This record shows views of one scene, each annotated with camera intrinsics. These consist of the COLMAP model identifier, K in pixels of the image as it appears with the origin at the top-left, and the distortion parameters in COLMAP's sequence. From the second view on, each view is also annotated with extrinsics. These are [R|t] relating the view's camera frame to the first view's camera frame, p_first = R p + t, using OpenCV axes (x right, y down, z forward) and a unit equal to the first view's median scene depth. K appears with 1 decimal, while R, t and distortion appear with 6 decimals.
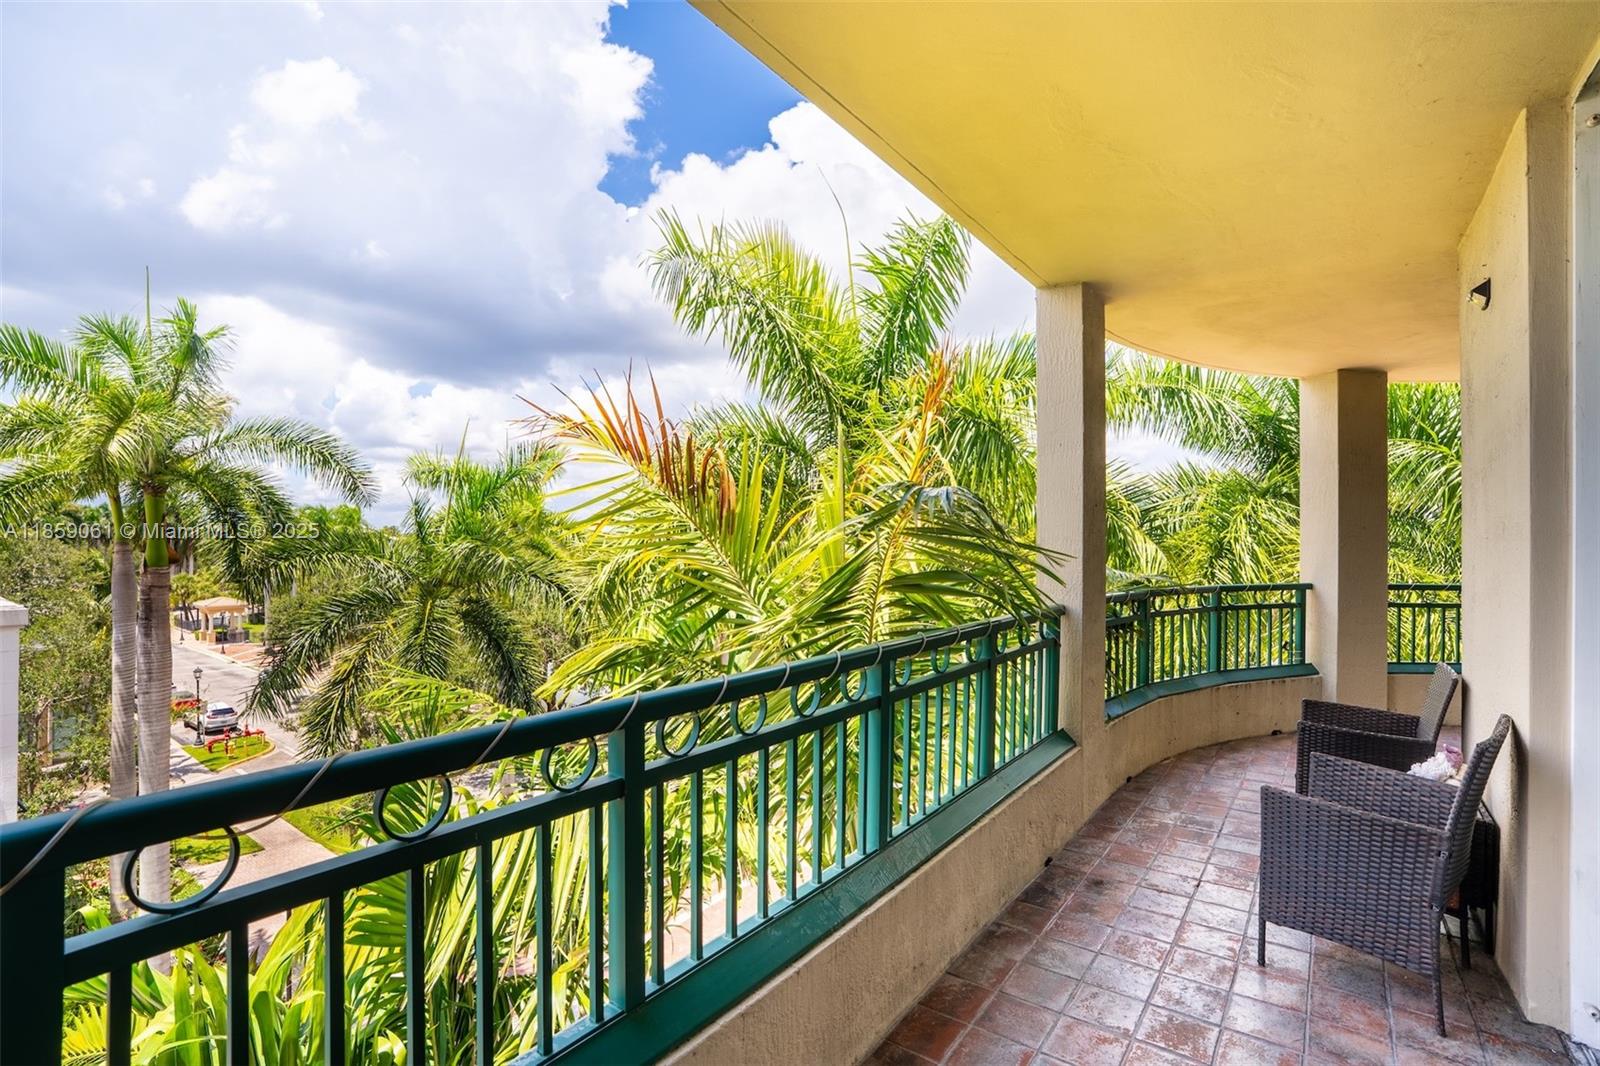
lens RADIAL K [[733.8, 0, 803.2], [0, 733.8, 531.6], [0, 0, 1]] dist [-0.030611, 0.002188]
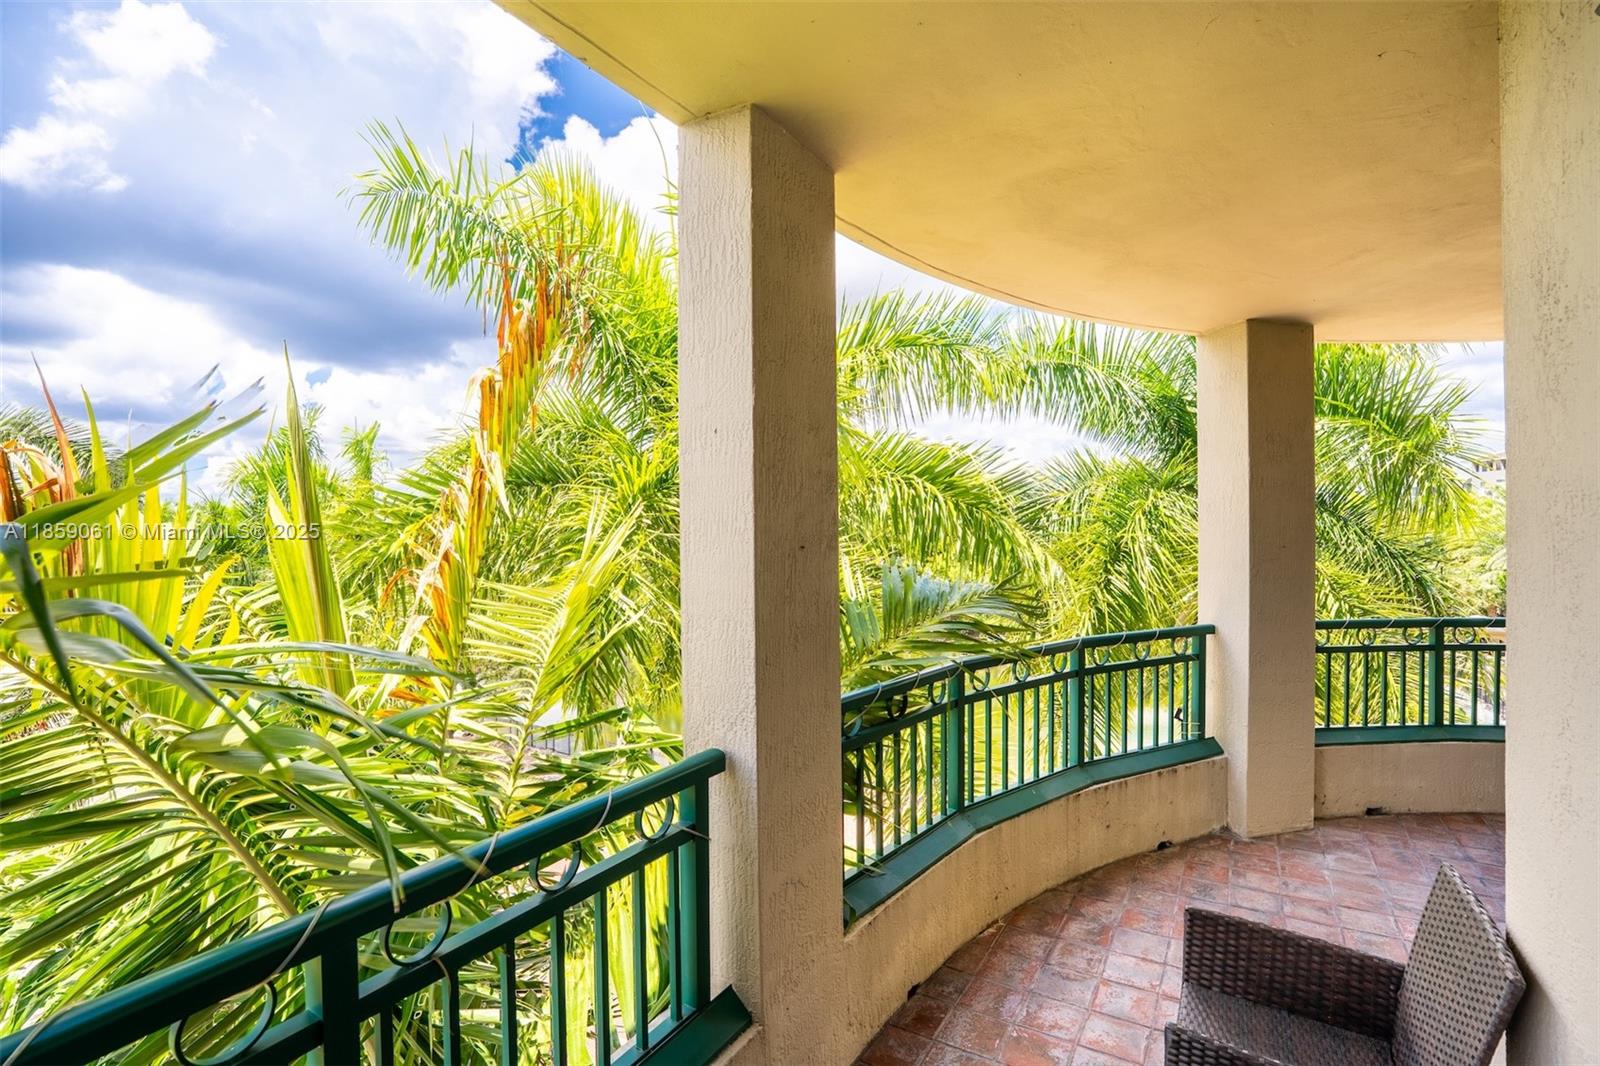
lens RADIAL K [[733.8, 0, 792.6], [0, 733.8, 529.8], [0, 0, 1]] dist [-0.030611, 0.002188]
pose [[0.996903, -0.014342, 0.077326, 0.127191], [0.013231, 0.999802, 0.014865, -0.020275], [-0.077524, -0.013796, 0.996895, 0.172919]]
